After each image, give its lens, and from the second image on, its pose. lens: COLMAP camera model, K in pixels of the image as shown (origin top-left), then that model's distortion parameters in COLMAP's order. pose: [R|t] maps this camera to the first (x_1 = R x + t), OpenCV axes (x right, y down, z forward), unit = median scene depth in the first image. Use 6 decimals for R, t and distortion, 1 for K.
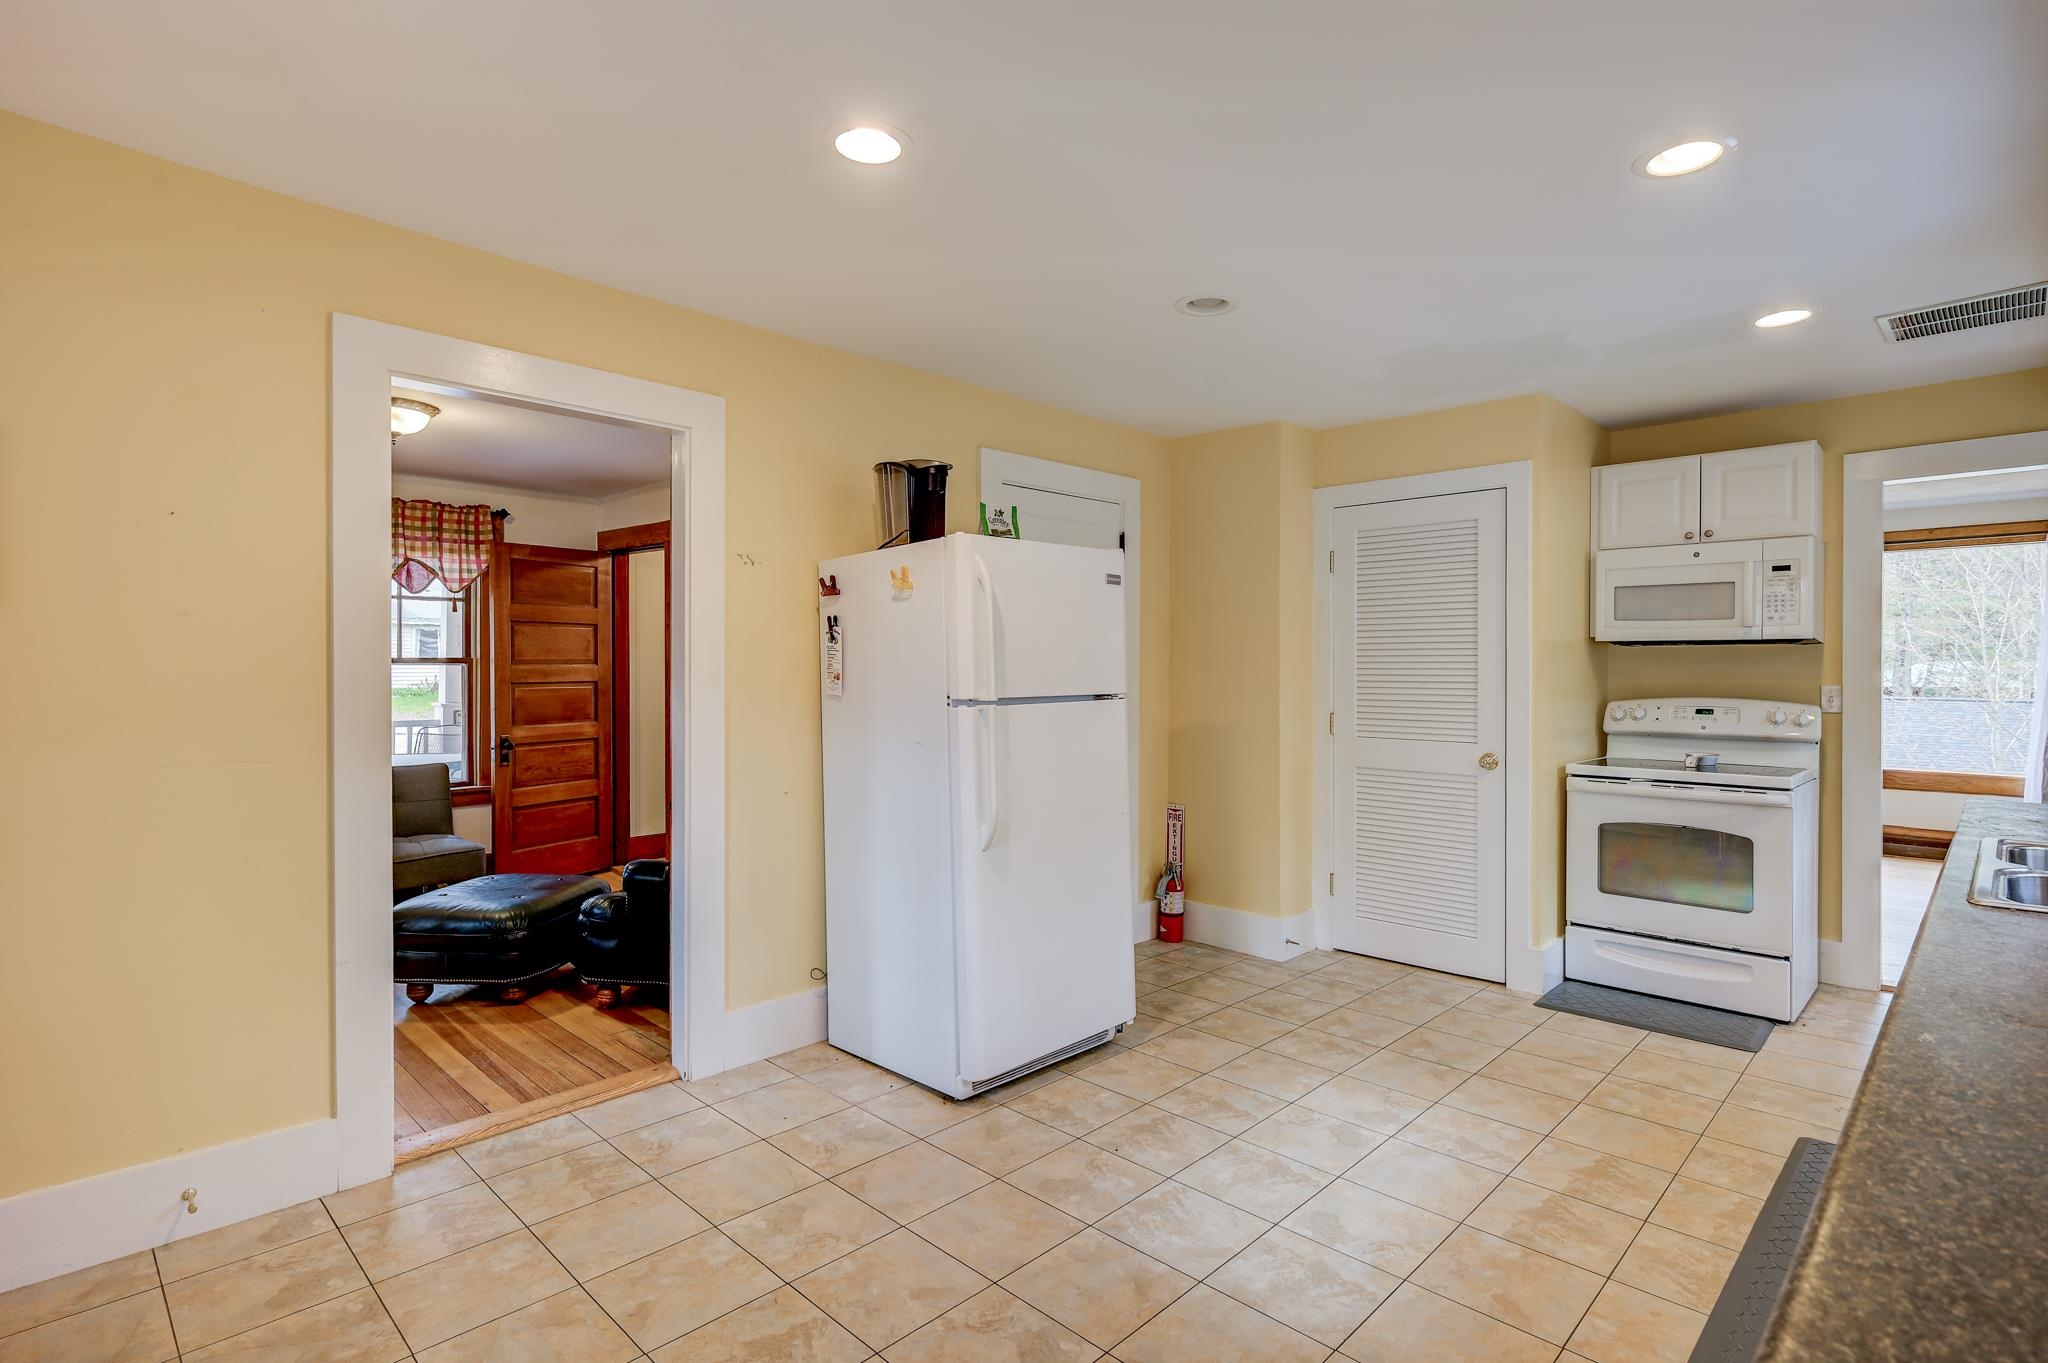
lens RADIAL K [[997.9, 0, 1027.2], [0, 997.9, 673.4], [0, 0, 1]] dist [0.000145, -0.000060]
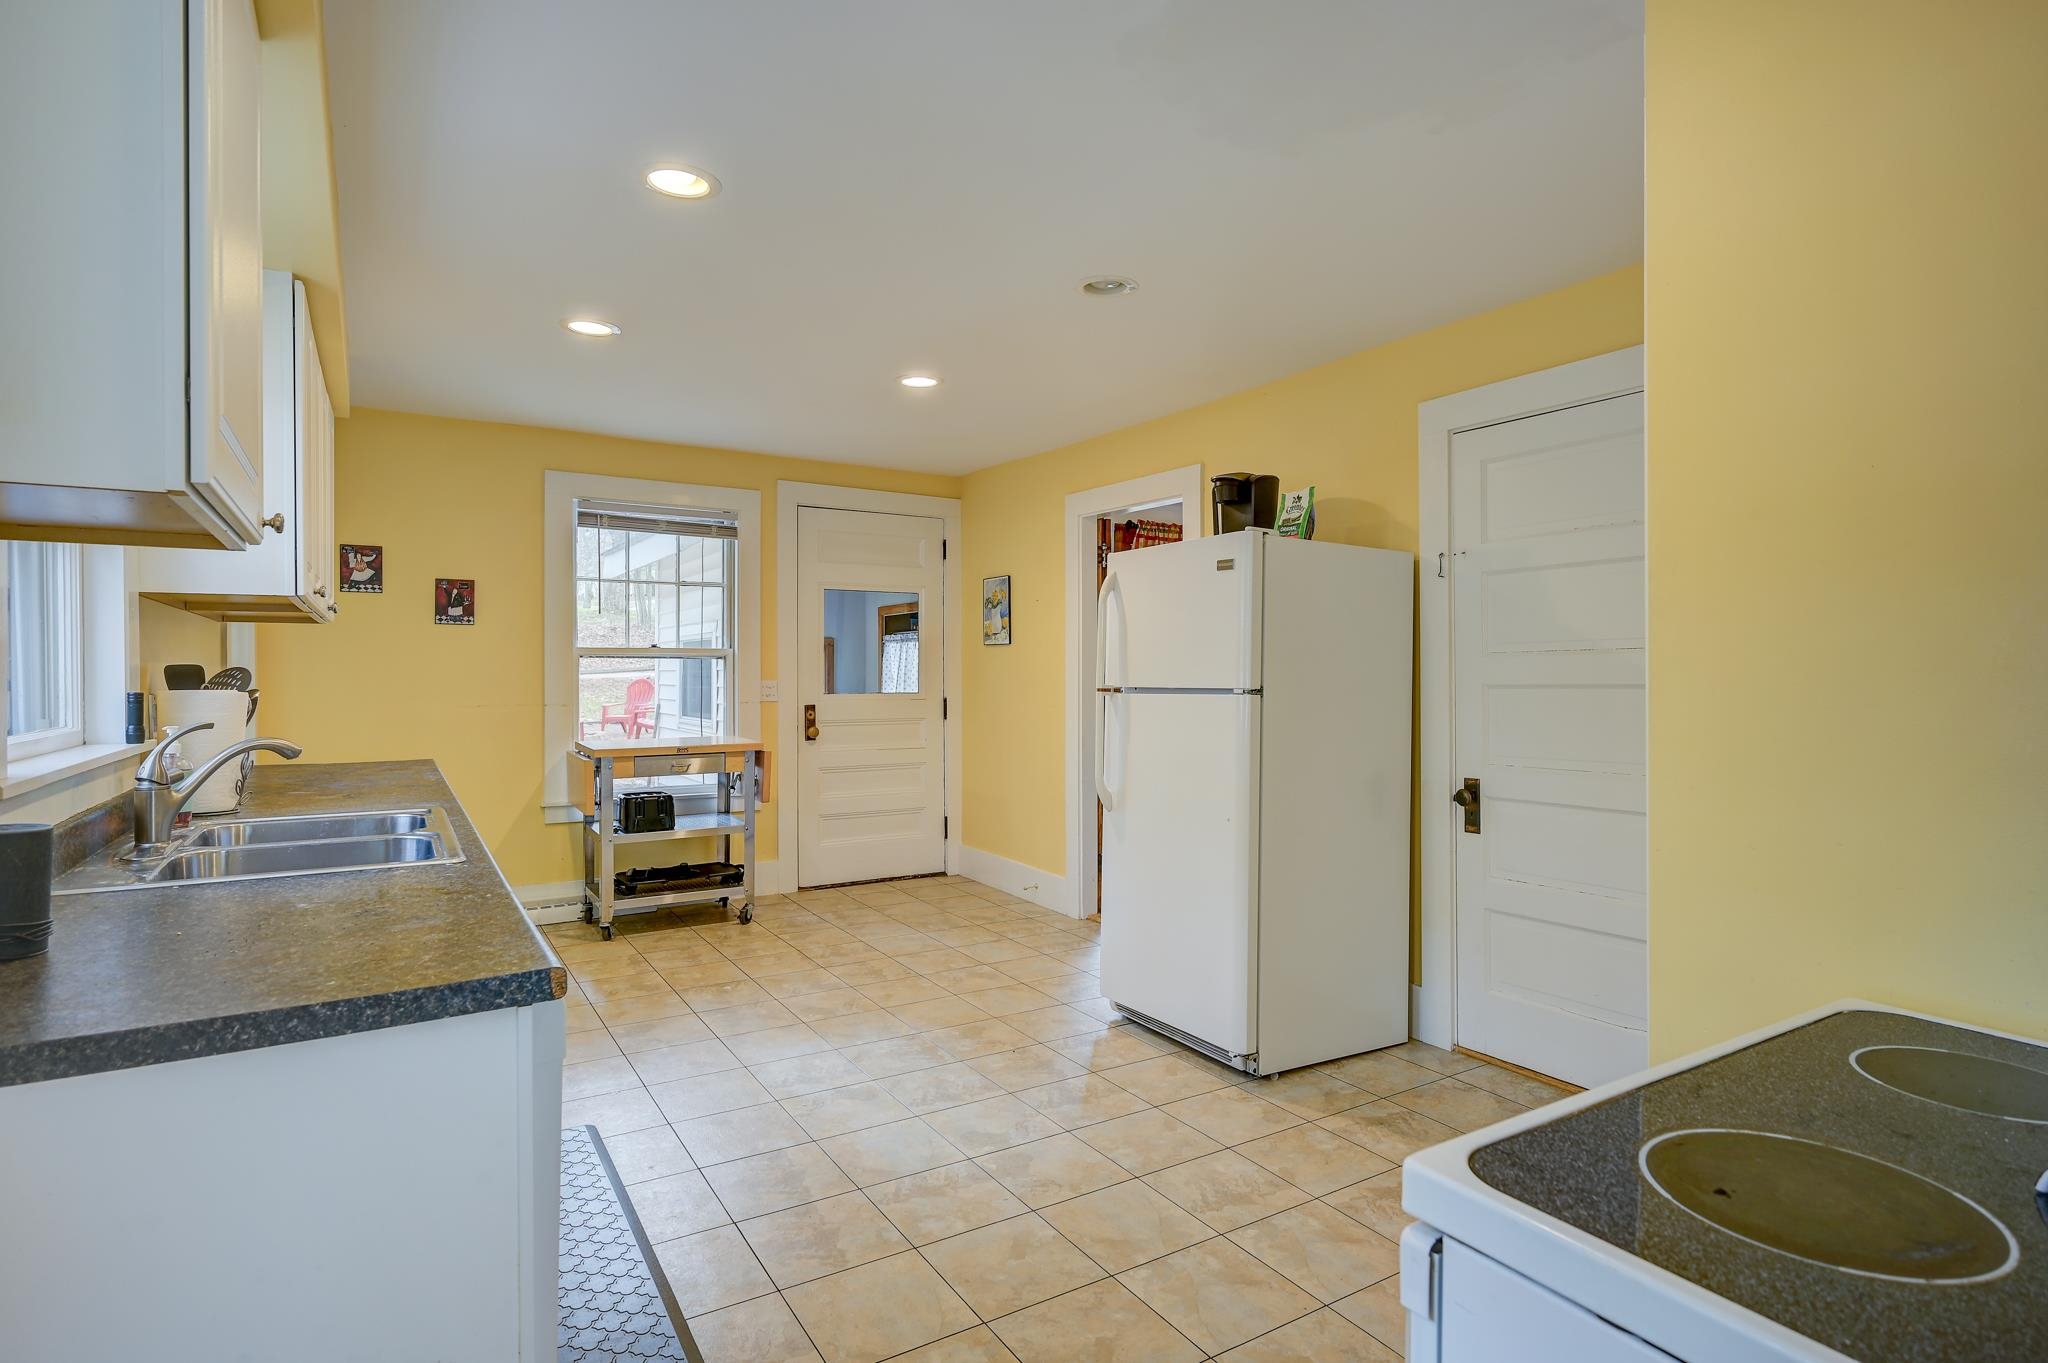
lens RADIAL K [[1034.7, 0, 1020.3], [0, 1034.7, 675.8], [0, 0, 1]] dist [-0.000990, -0.000110]
pose [[-0.237113, 0.003249, -0.971477, 0.969501], [-0.003193, 0.999986, 0.004123, 0.005073], [0.971477, 0.004079, -0.237099, 0.953584]]
